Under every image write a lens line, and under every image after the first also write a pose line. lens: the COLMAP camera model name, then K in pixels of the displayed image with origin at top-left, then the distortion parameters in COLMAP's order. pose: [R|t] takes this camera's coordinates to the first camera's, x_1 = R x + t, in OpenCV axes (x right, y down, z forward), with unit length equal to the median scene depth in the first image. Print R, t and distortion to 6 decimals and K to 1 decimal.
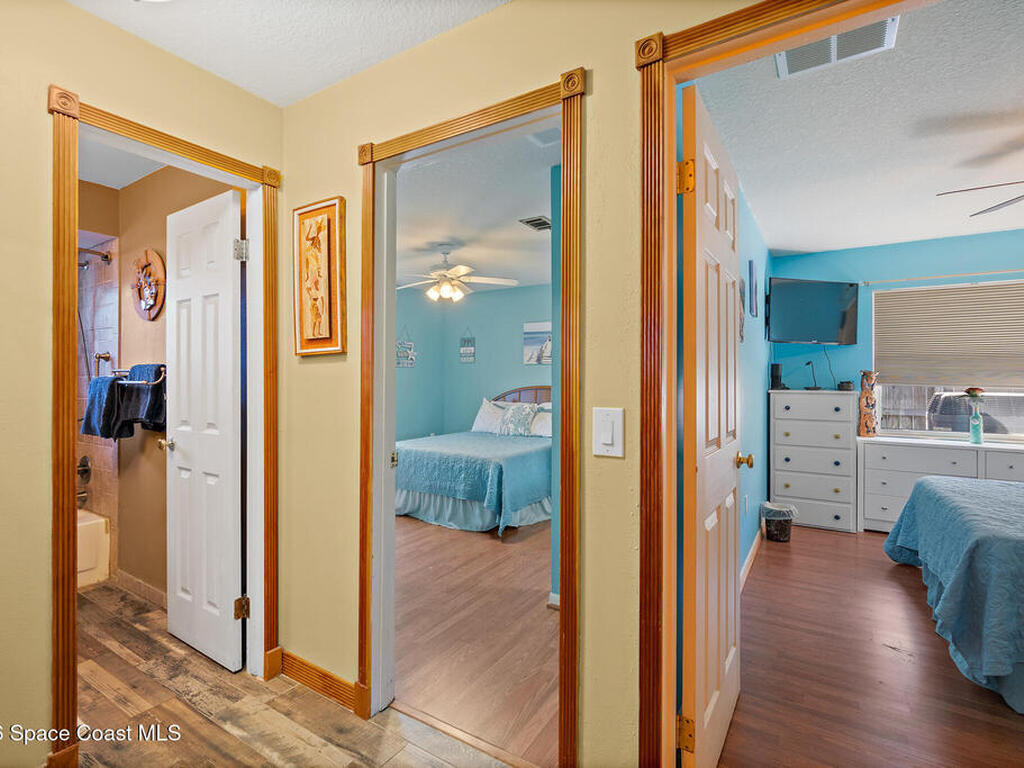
lens RADIAL K [[493.9, 0, 511.8], [0, 493.9, 386.9], [0, 0, 1]] dist [-0.003944, 0.000212]
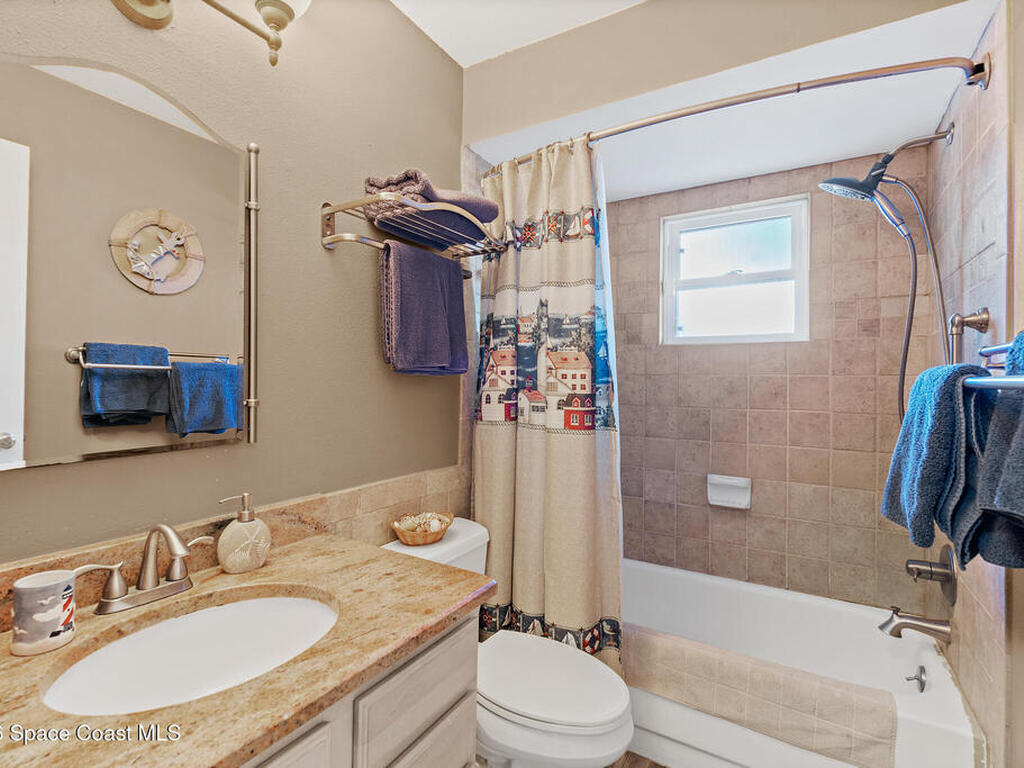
lens RADIAL K [[493.9, 0, 512.8], [0, 493.9, 385.2], [0, 0, 1]] dist [-0.003944, 0.000212]
pose [[0.029840, 0.003418, -0.999549, -0.458074], [-0.010192, 0.999943, 0.003115, -0.004837], [0.999503, 0.010095, 0.029874, 0.647228]]
